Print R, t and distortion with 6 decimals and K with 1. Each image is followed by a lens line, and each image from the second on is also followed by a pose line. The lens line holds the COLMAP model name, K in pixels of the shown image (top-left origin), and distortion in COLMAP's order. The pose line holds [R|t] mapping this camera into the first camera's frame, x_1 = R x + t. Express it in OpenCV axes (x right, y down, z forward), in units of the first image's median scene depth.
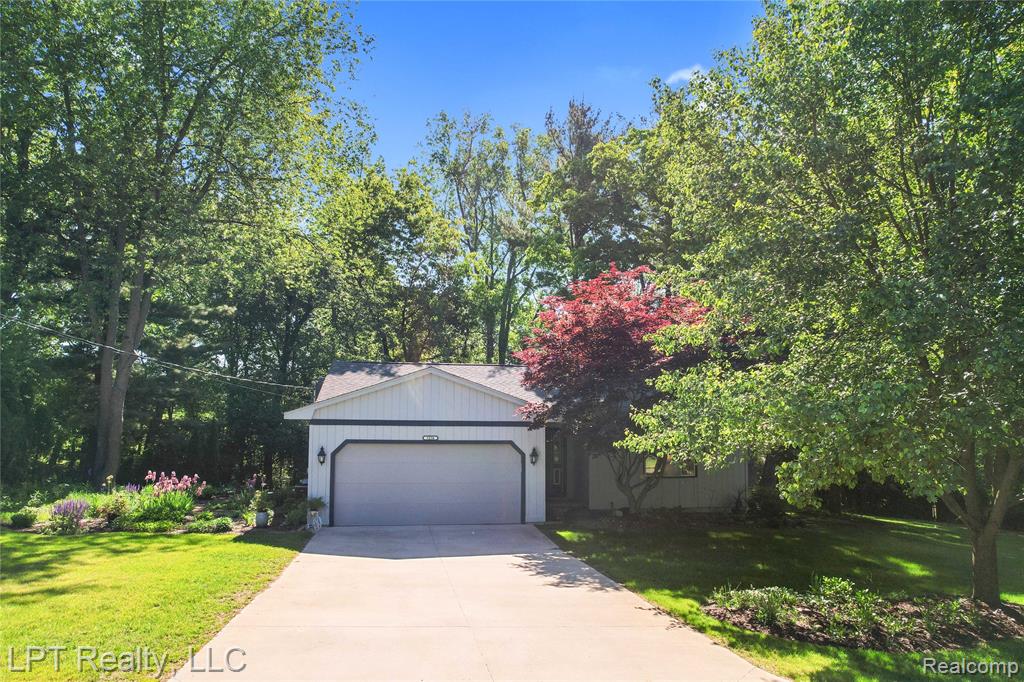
lens RADIAL K [[665.3, 0, 510.6], [0, 665.3, 353.0], [0, 0, 1]] dist [-0.084072, 0.112443]
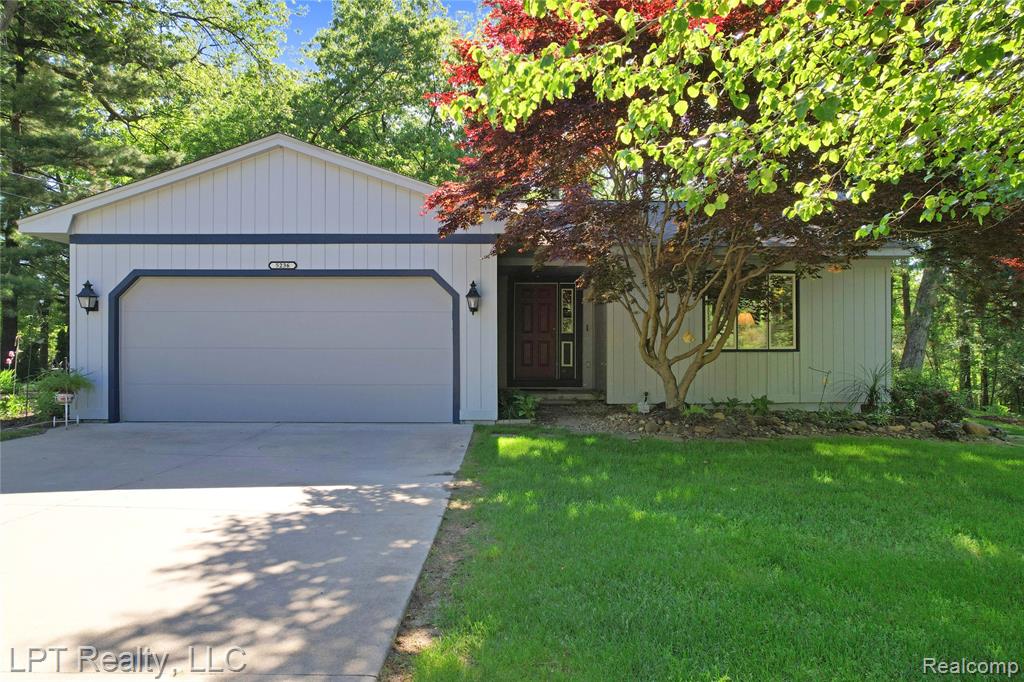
lens RADIAL K [[665.3, 0, 510.6], [0, 665.3, 353.0], [0, 0, 1]] dist [-0.084072, 0.112443]
pose [[0.988092, -0.003119, -0.153833, 0.152640], [0.023408, 0.991204, 0.130255, 0.136418], [0.152074, -0.132305, 0.979474, 0.496667]]
